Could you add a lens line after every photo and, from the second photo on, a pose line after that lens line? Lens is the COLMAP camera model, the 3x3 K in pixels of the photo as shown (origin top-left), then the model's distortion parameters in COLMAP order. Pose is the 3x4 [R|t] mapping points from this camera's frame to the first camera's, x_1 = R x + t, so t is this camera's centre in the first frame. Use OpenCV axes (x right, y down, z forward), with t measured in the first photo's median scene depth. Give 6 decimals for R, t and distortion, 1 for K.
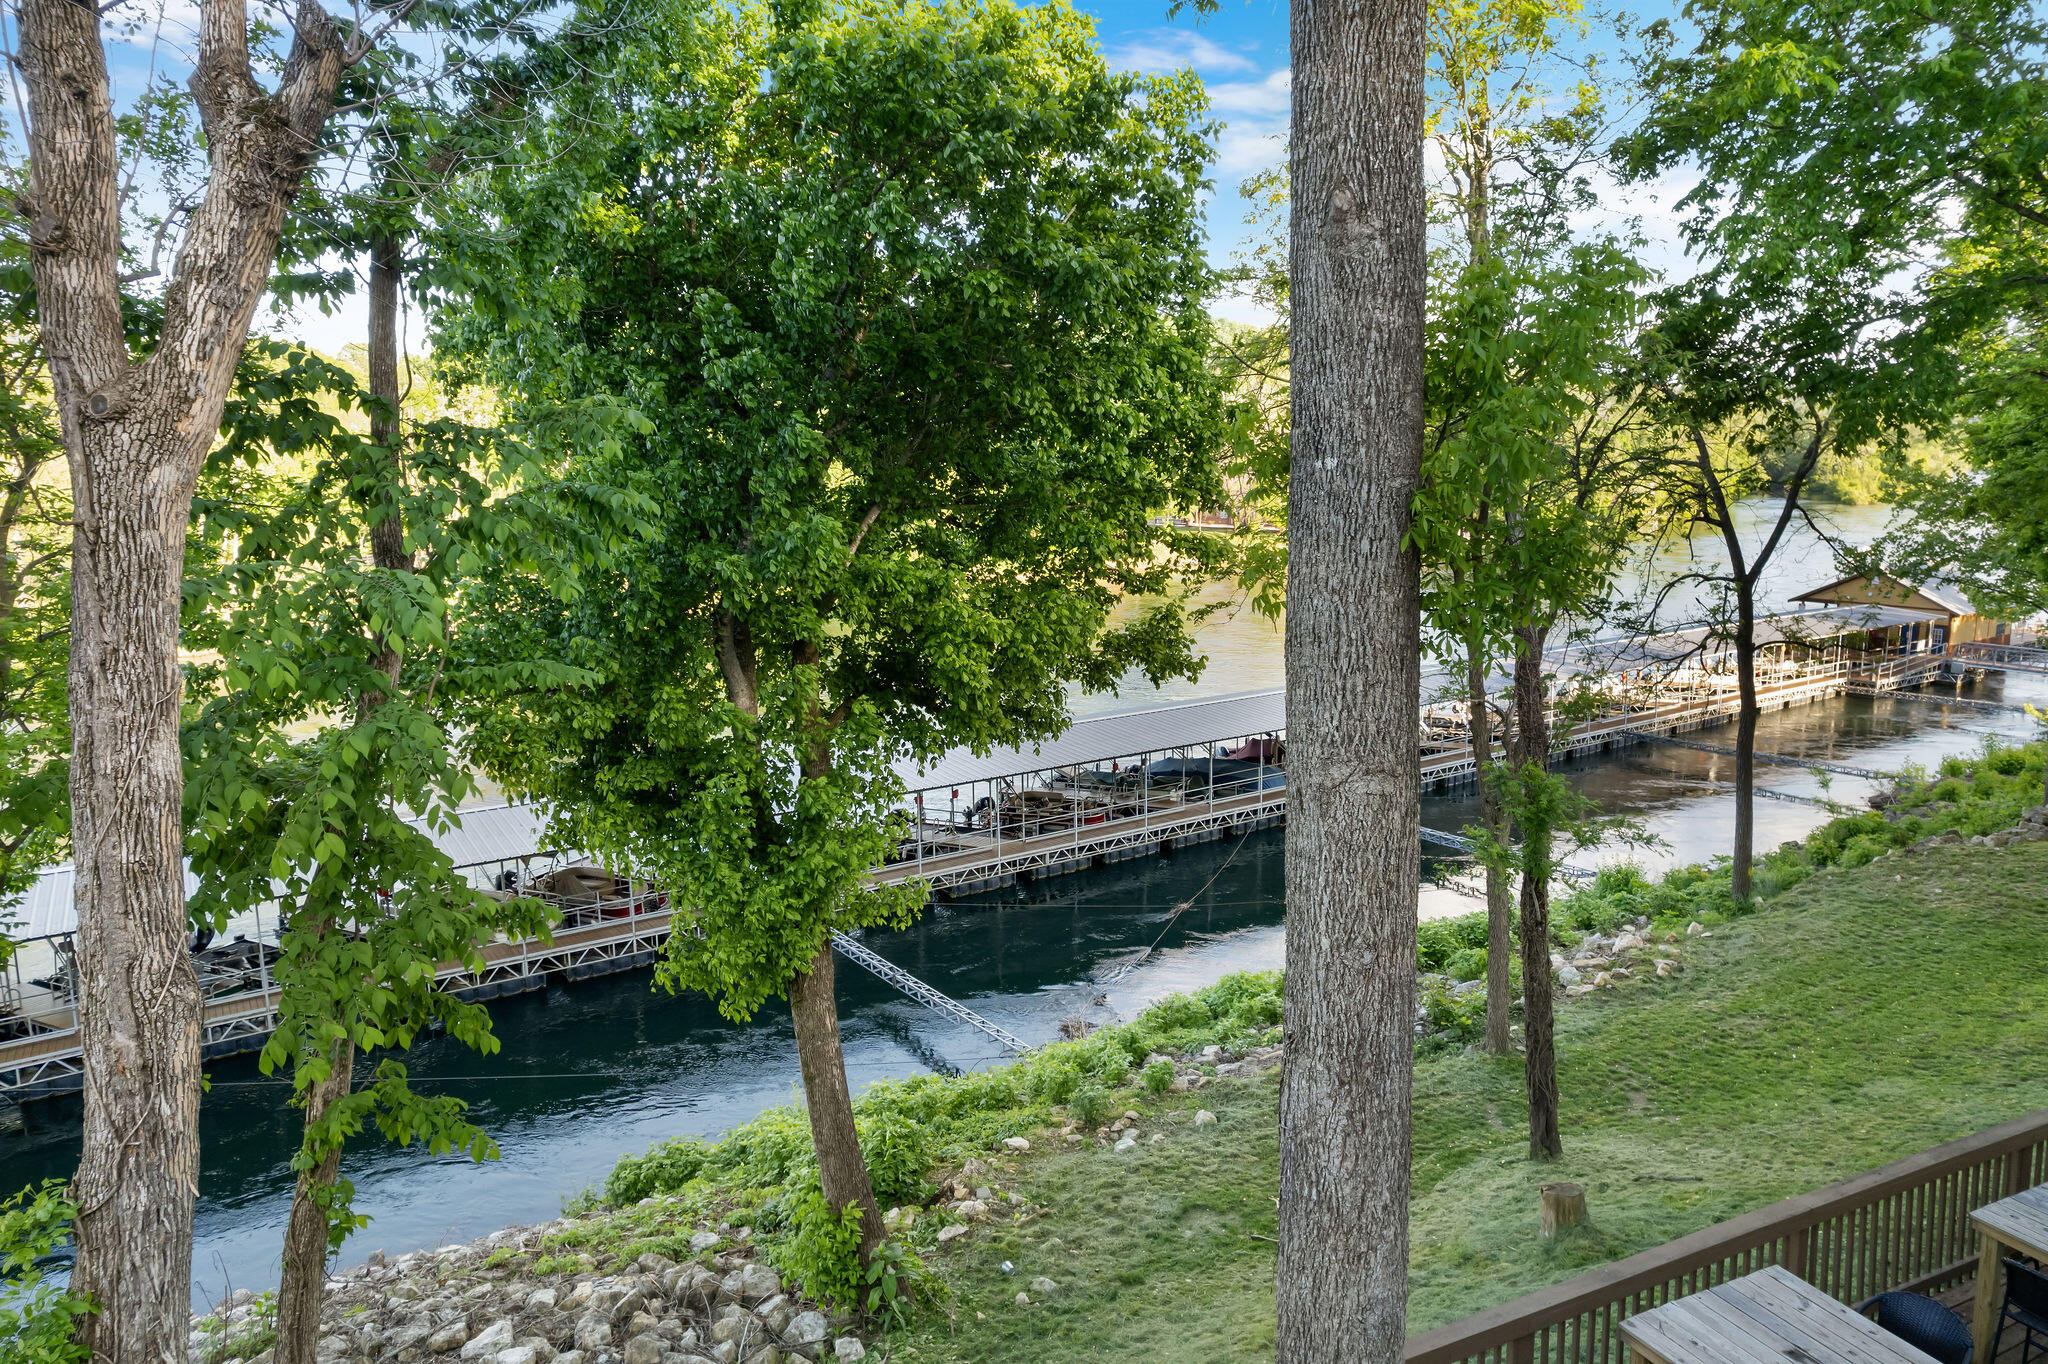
lens RADIAL K [[1334.9, 0, 1010.3], [0, 1334.9, 701.6], [0, 0, 1]] dist [-0.073532, 0.072494]
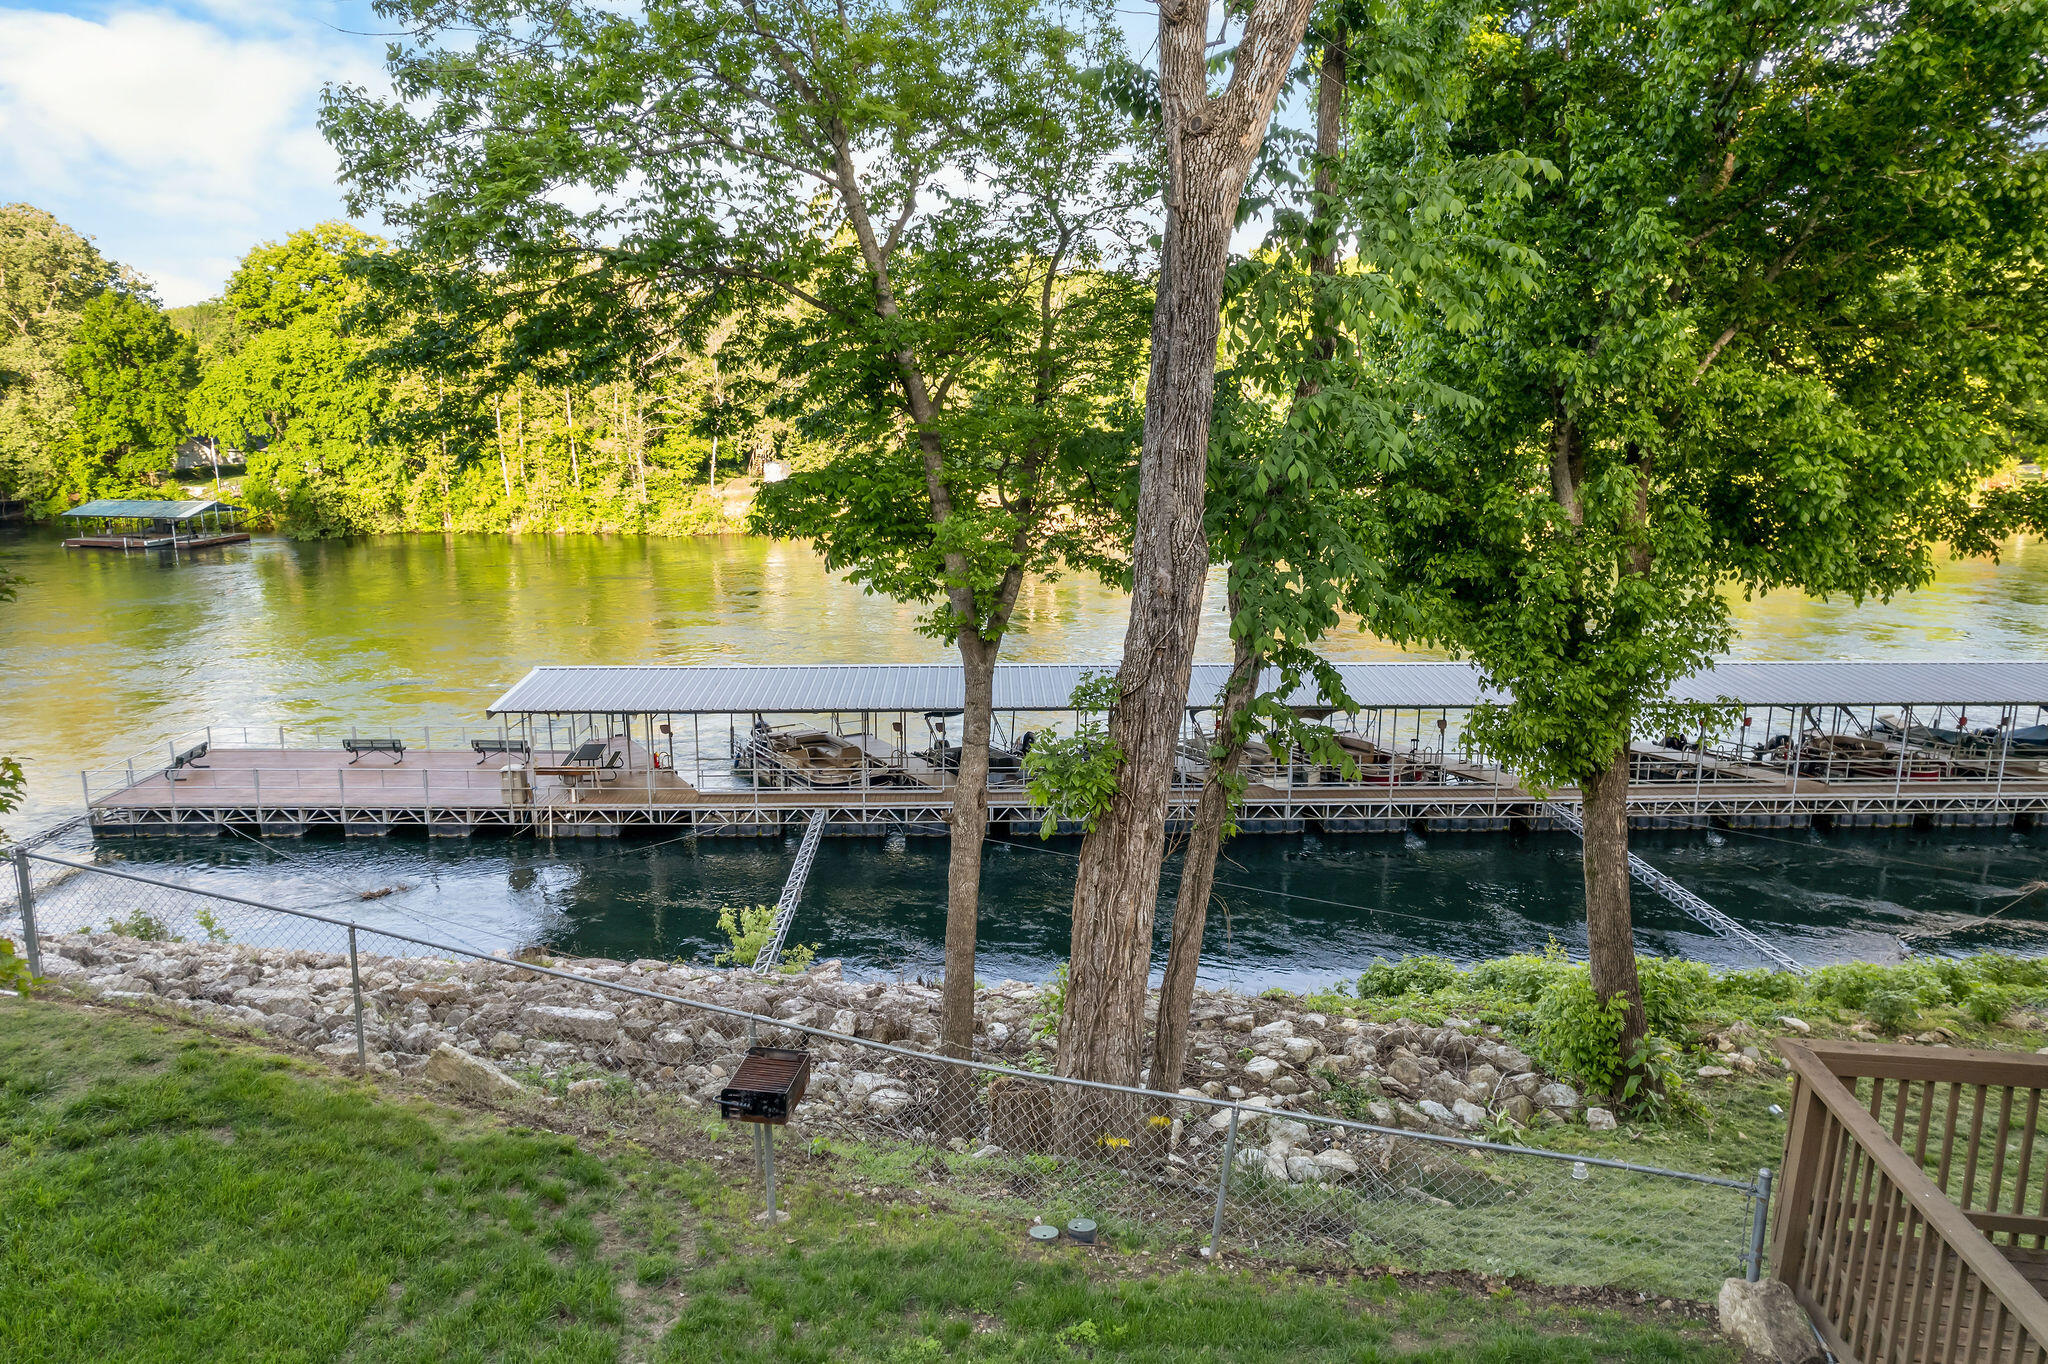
lens RADIAL K [[1334.9, 0, 1021.6], [0, 1334.9, 676.0], [0, 0, 1]] dist [-0.073532, 0.072494]
pose [[0.848312, 0.121063, -0.515471, -0.012455], [-0.096541, 0.992557, 0.074234, 0.078576], [0.520621, -0.013209, 0.853686, -0.092655]]
